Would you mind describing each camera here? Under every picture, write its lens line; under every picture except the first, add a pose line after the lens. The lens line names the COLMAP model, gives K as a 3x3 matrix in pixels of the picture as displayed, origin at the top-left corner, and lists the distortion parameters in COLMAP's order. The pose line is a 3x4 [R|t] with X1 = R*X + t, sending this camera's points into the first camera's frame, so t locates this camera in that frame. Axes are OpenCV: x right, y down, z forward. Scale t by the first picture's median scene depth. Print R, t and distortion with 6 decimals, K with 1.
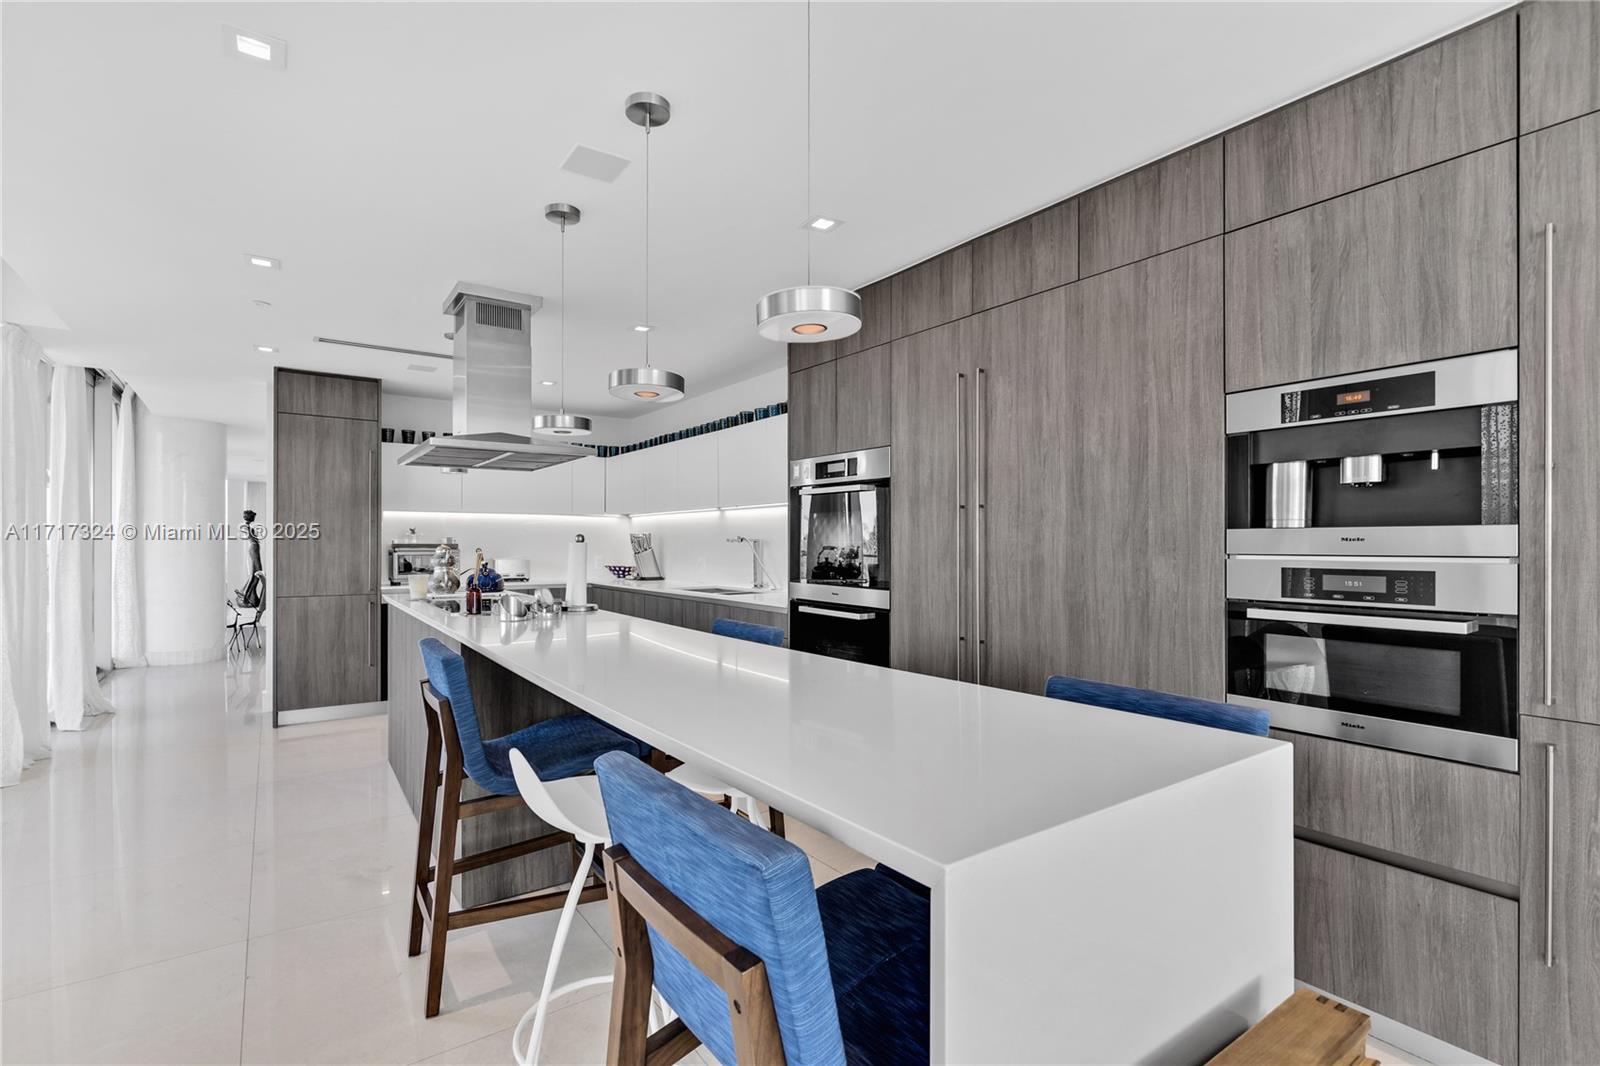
lens RADIAL K [[737.8, 0, 797.4], [0, 737.8, 540.7], [0, 0, 1]] dist [-0.018210, 0.000177]
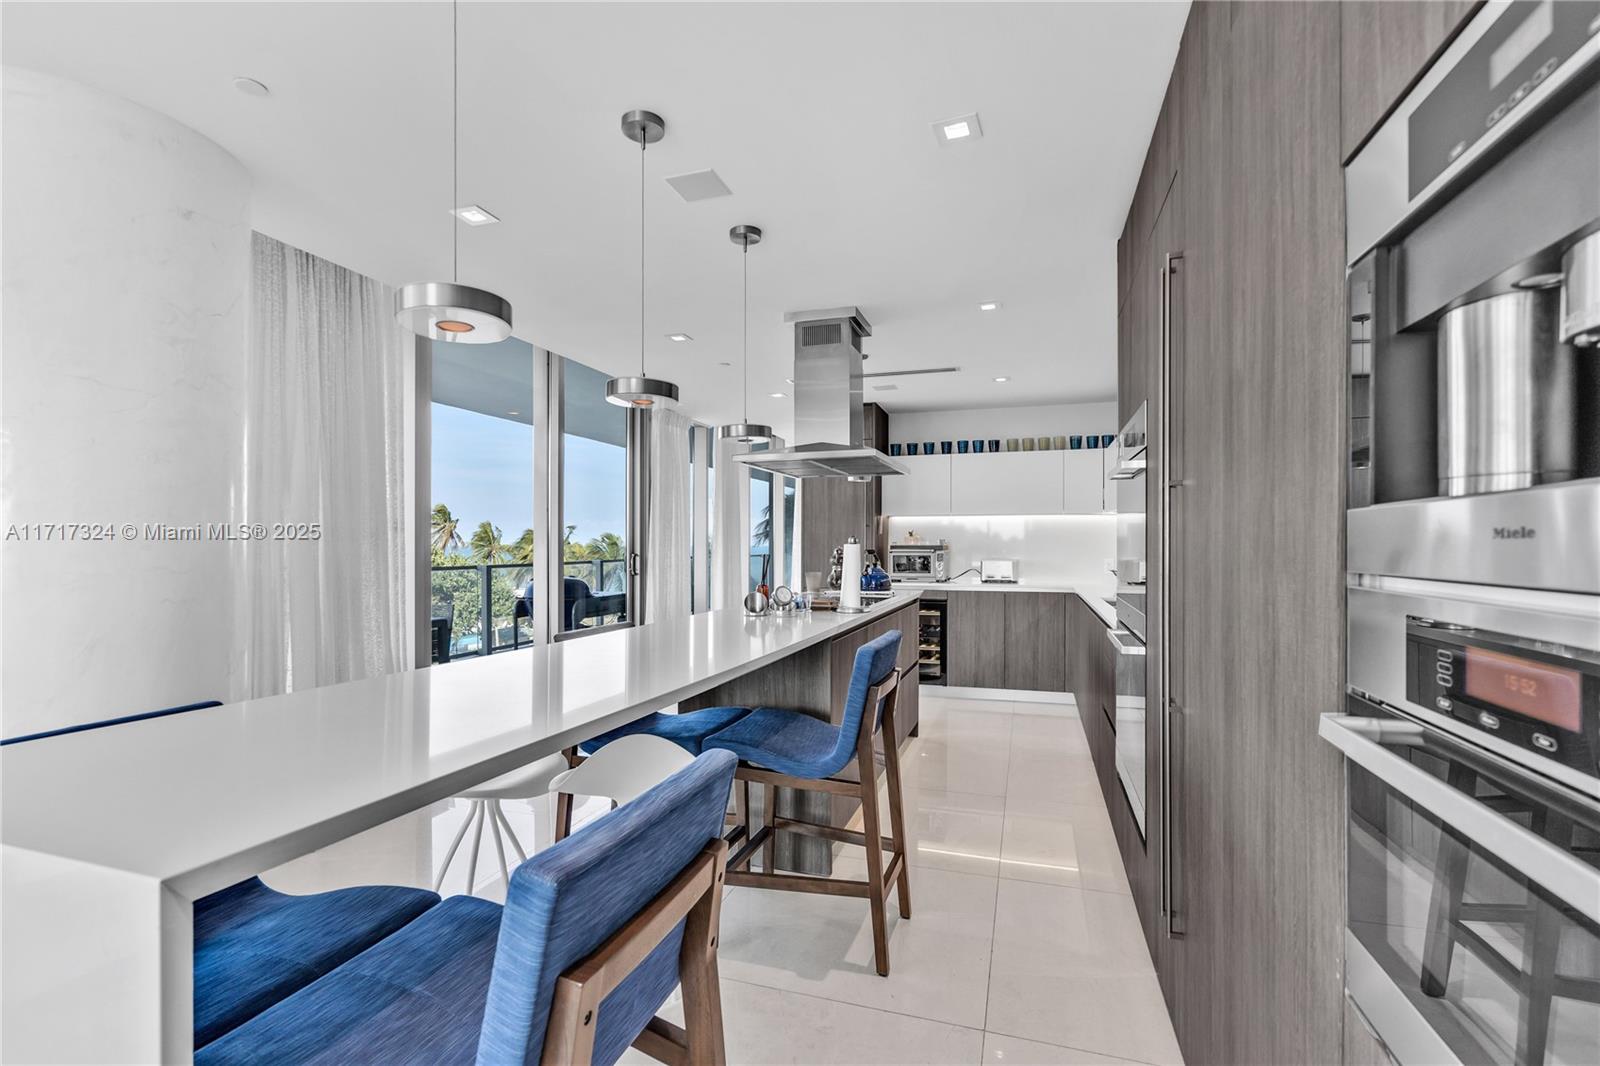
lens RADIAL K [[737.8, 0, 794.3], [0, 737.8, 541.2], [0, 0, 1]] dist [-0.018210, 0.000177]
pose [[0.594677, -0.006916, -0.803935, 0.483579], [0.006378, 0.999972, -0.003885, 0.001821], [0.803940, -0.002817, 0.594704, 0.356680]]
